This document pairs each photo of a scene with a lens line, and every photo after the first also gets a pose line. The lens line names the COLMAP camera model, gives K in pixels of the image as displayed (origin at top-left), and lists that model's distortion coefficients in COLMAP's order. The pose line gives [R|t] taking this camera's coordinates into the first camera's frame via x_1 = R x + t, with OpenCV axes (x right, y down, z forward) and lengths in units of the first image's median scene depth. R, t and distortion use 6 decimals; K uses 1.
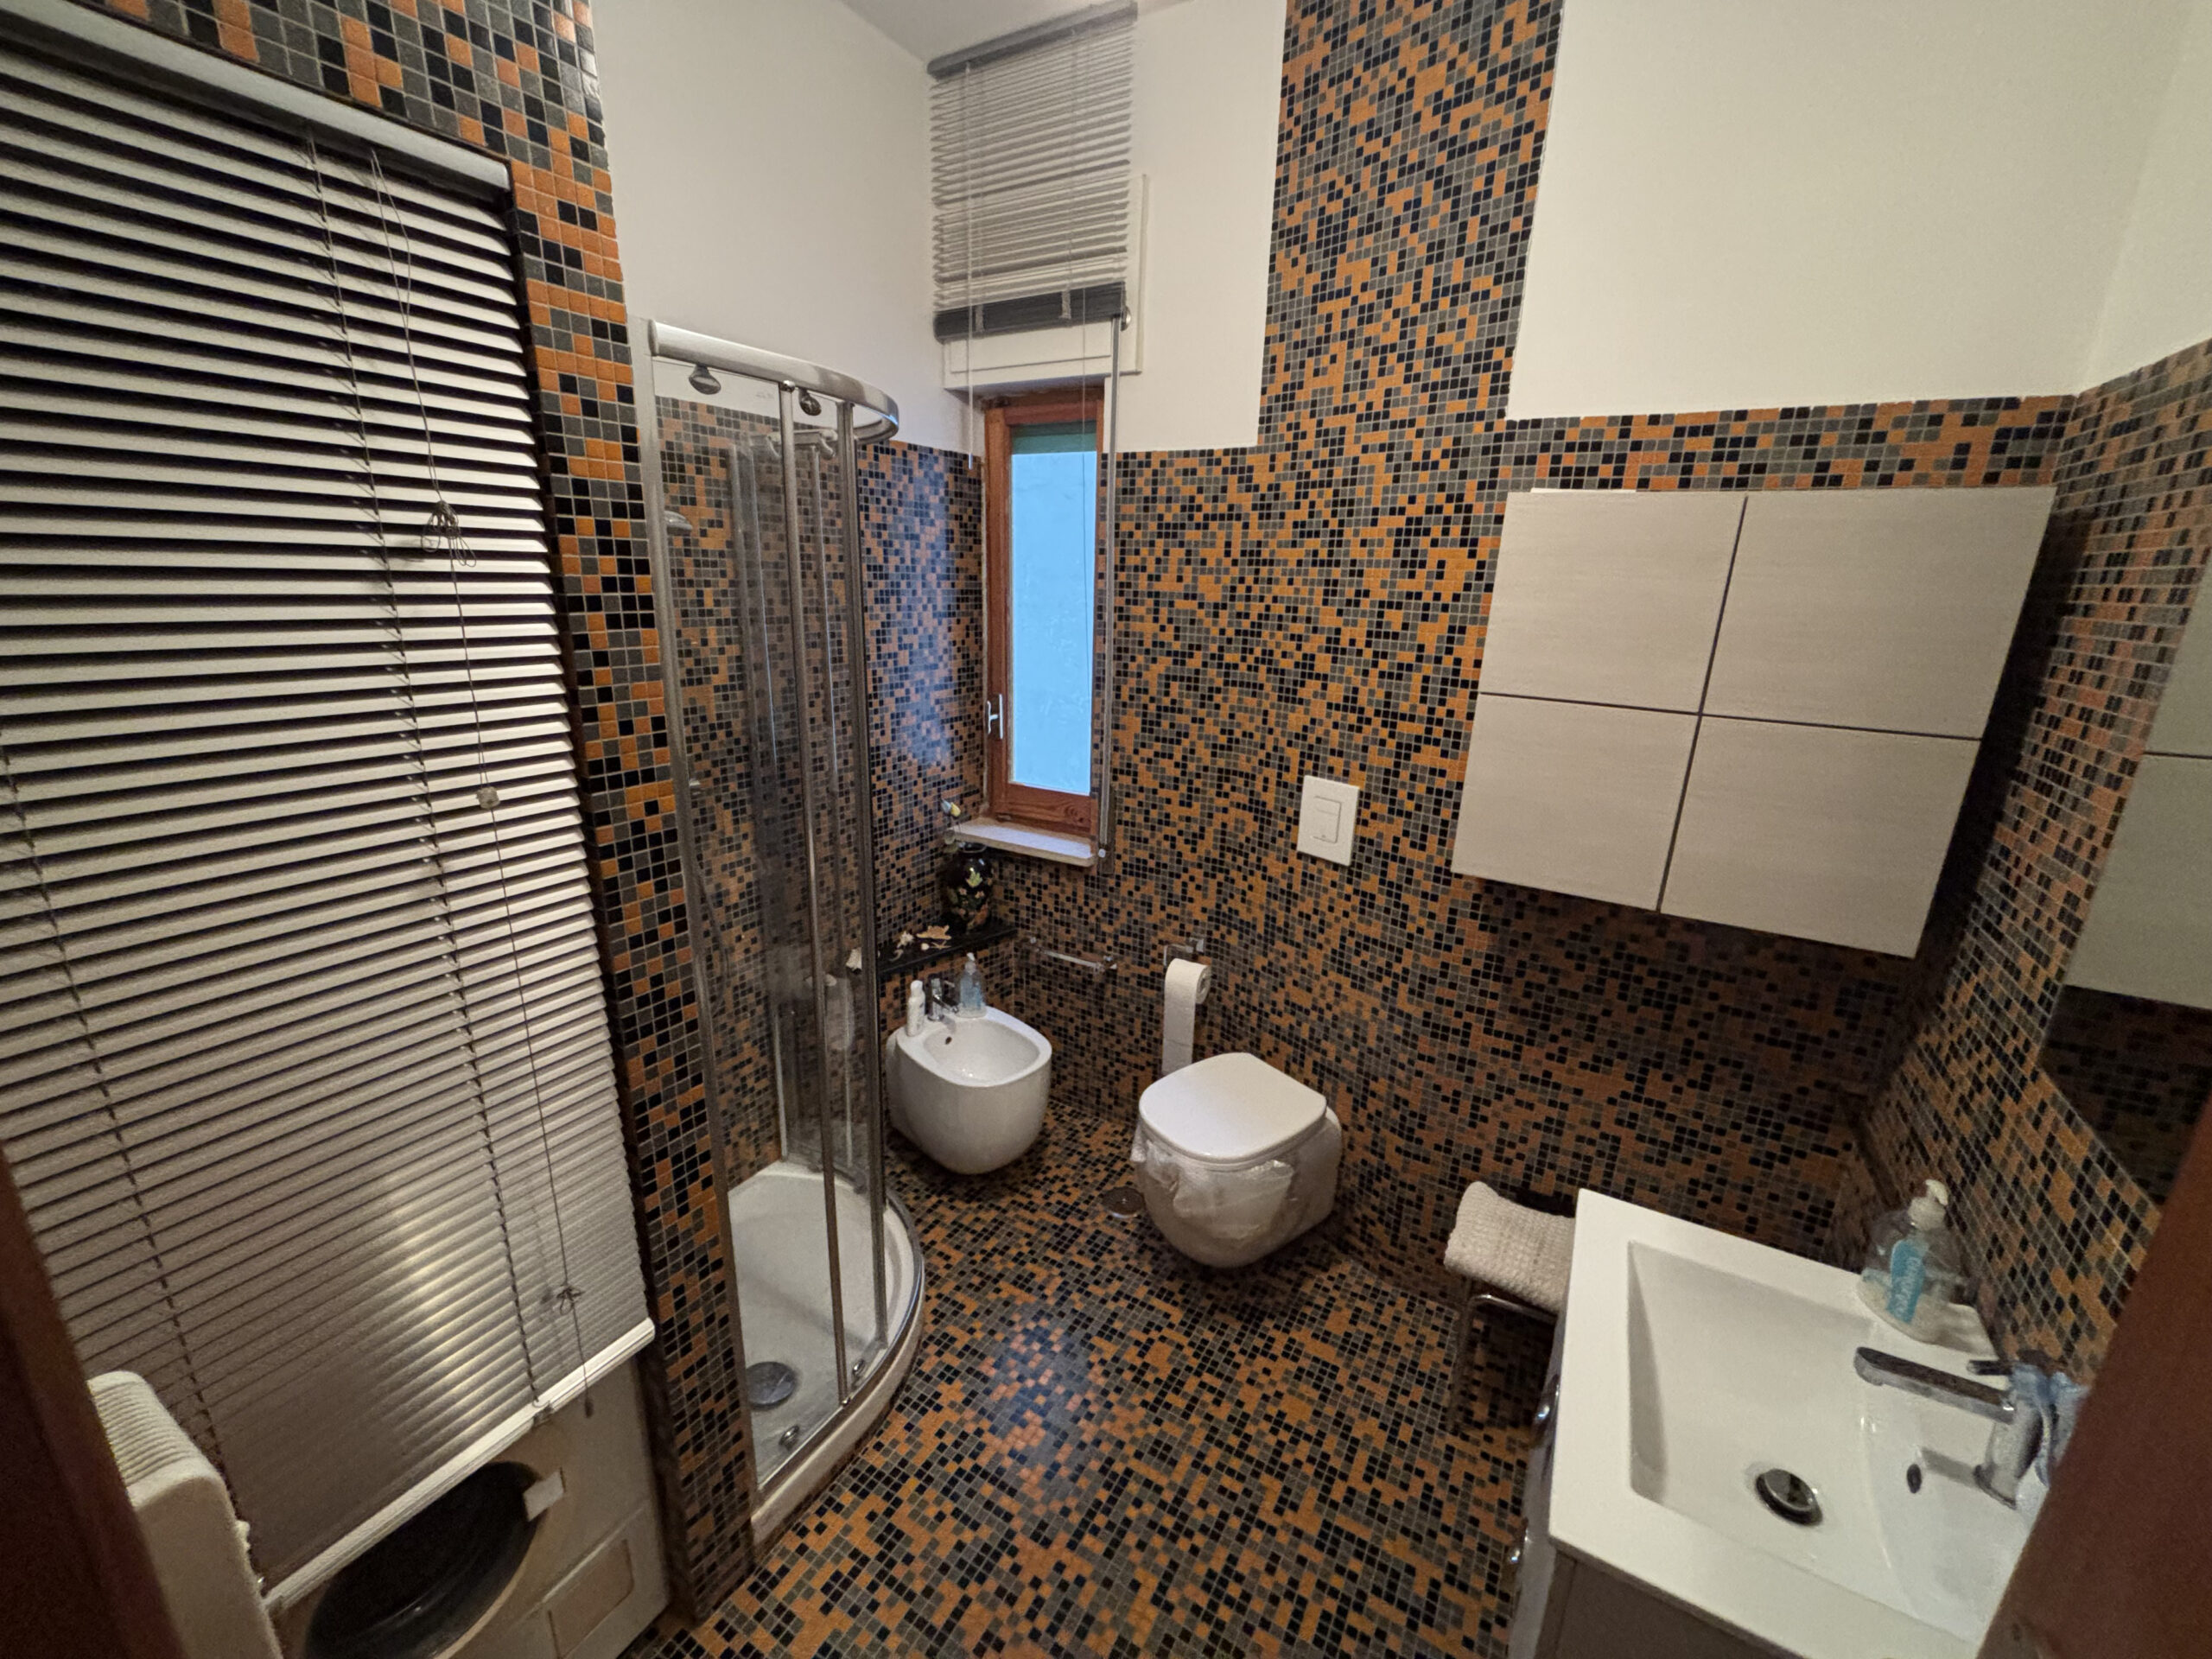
lens RADIAL K [[891.7, 0, 1109.5], [0, 891.7, 825.2], [0, 0, 1]] dist [-0.003109, 0.002518]
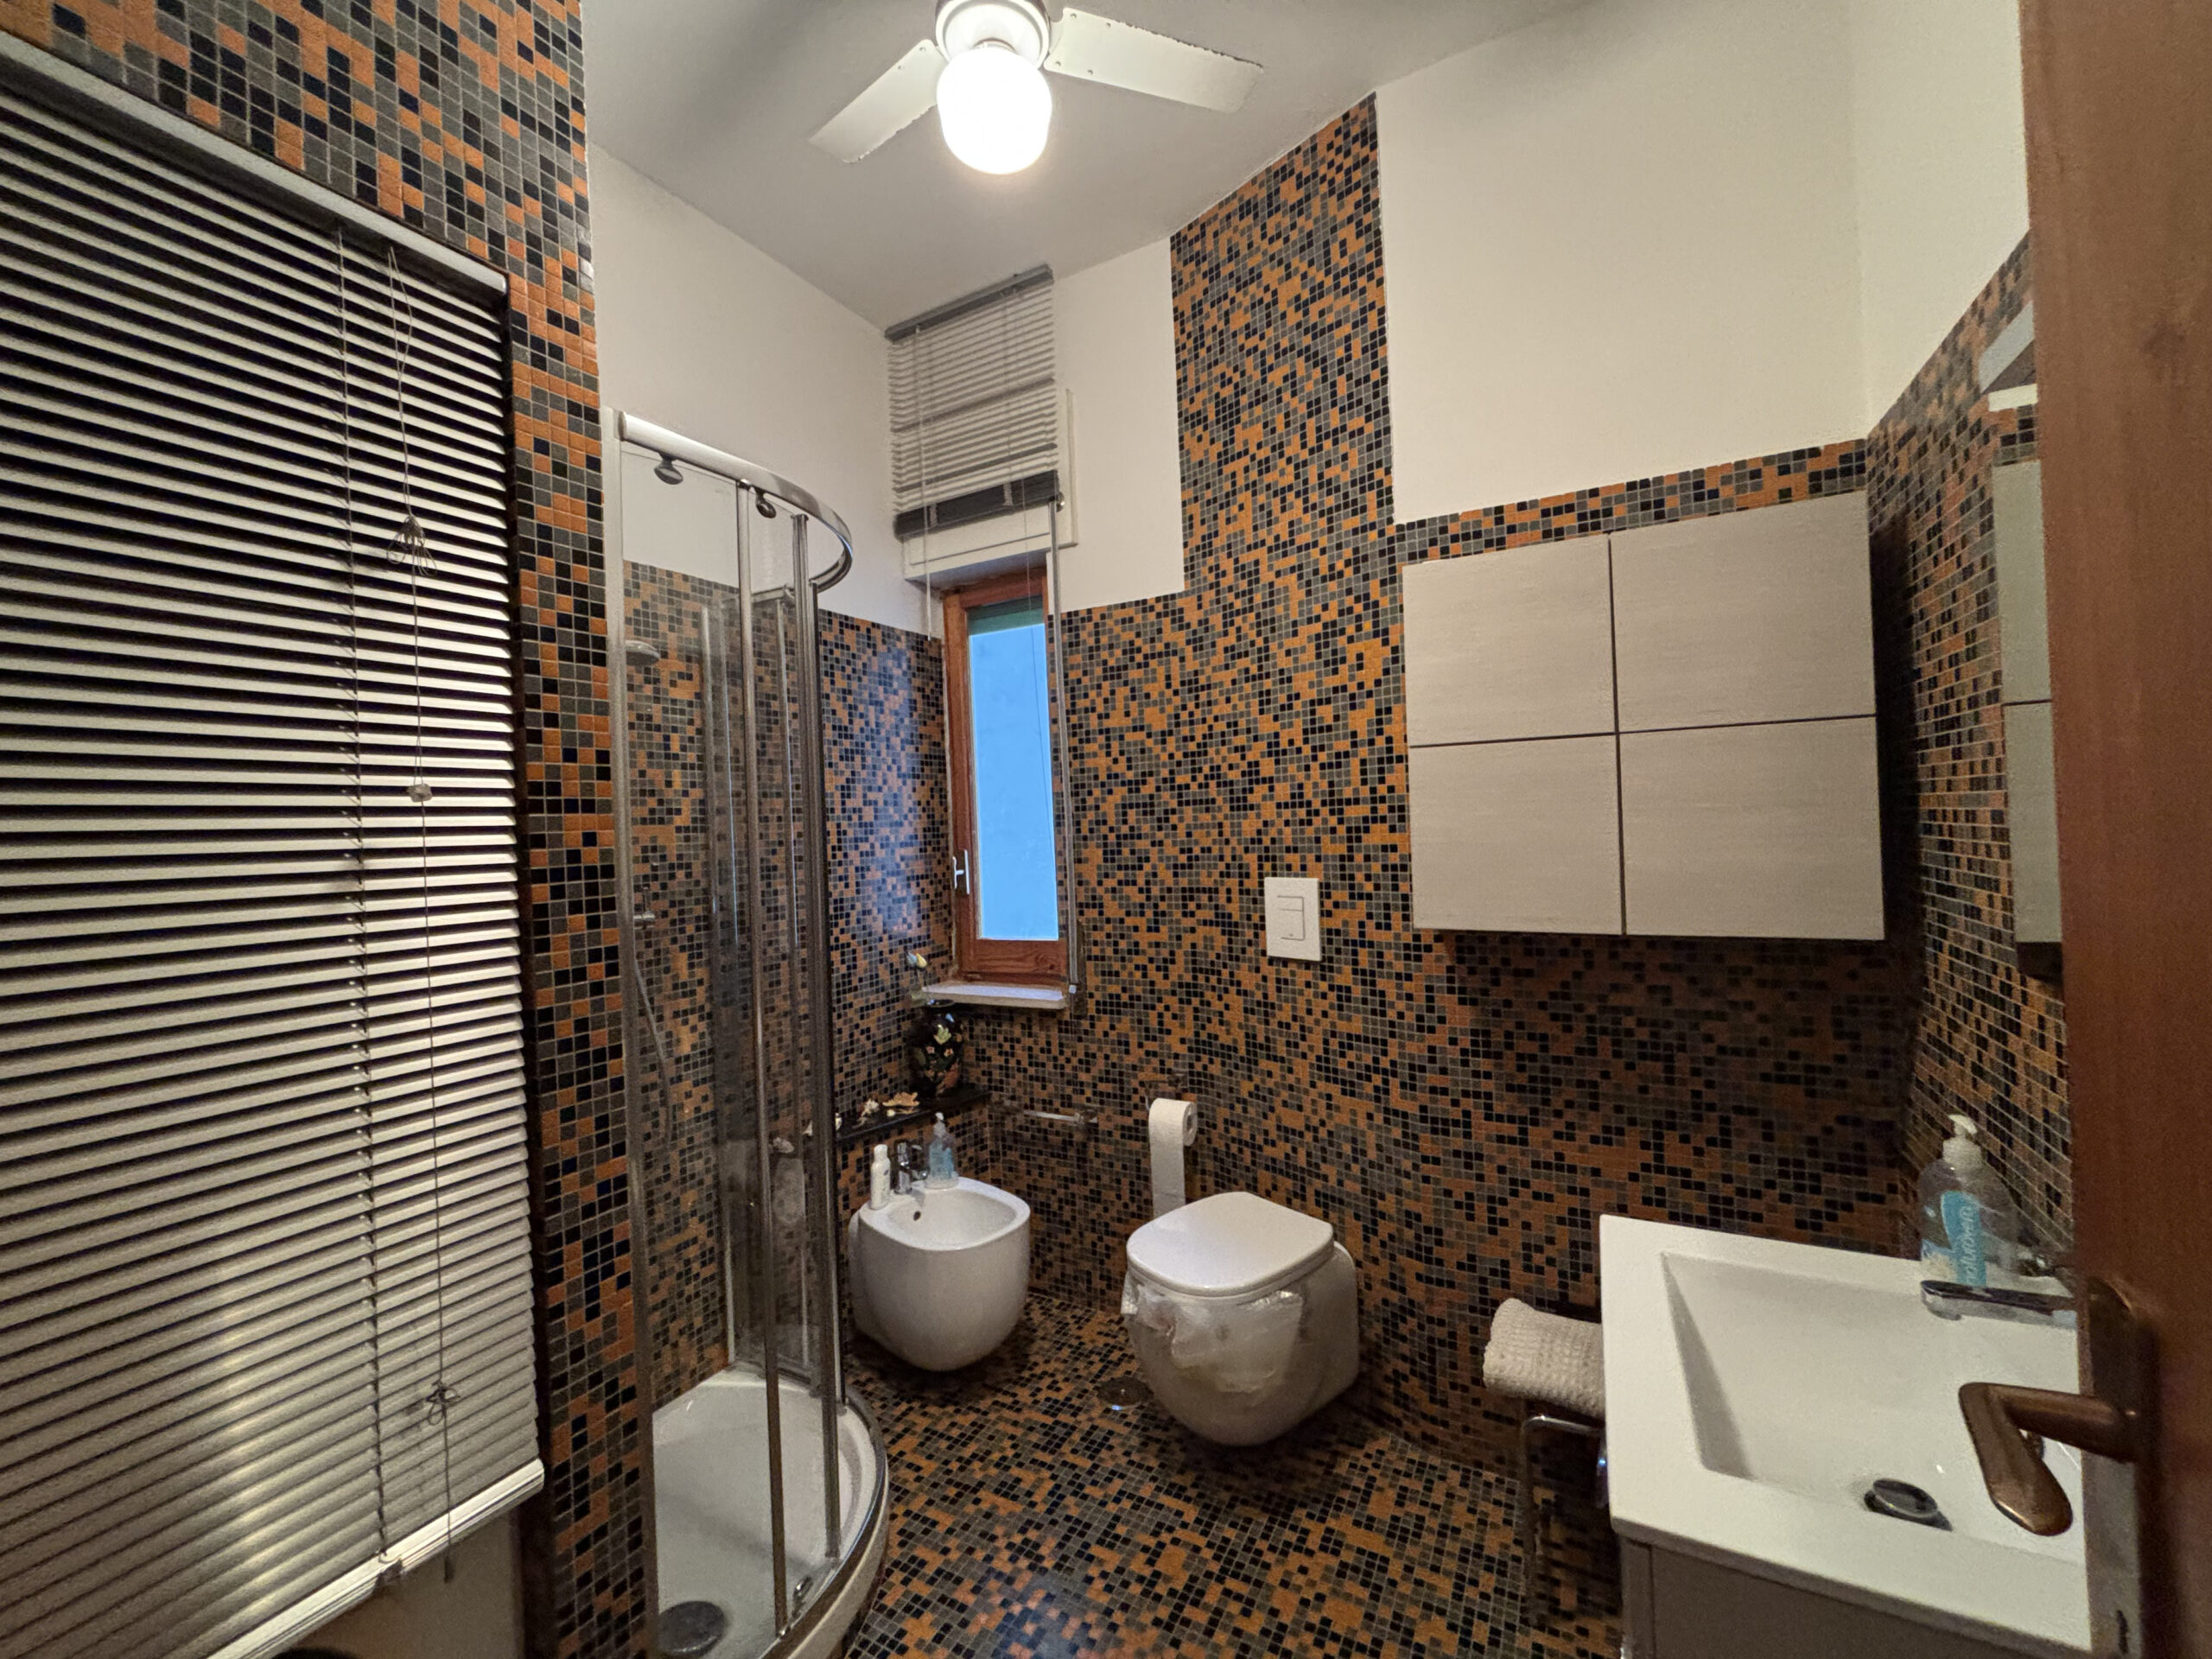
lens RADIAL K [[892.7, 0, 1108.7], [0, 892.7, 821.7], [0, 0, 1]] dist [-0.007717, 0.006075]
pose [[0.997191, -0.070637, 0.024905, 0.025198], [0.074755, 0.959264, -0.272442, 0.160259], [-0.004646, 0.273538, 0.961850, 0.017035]]
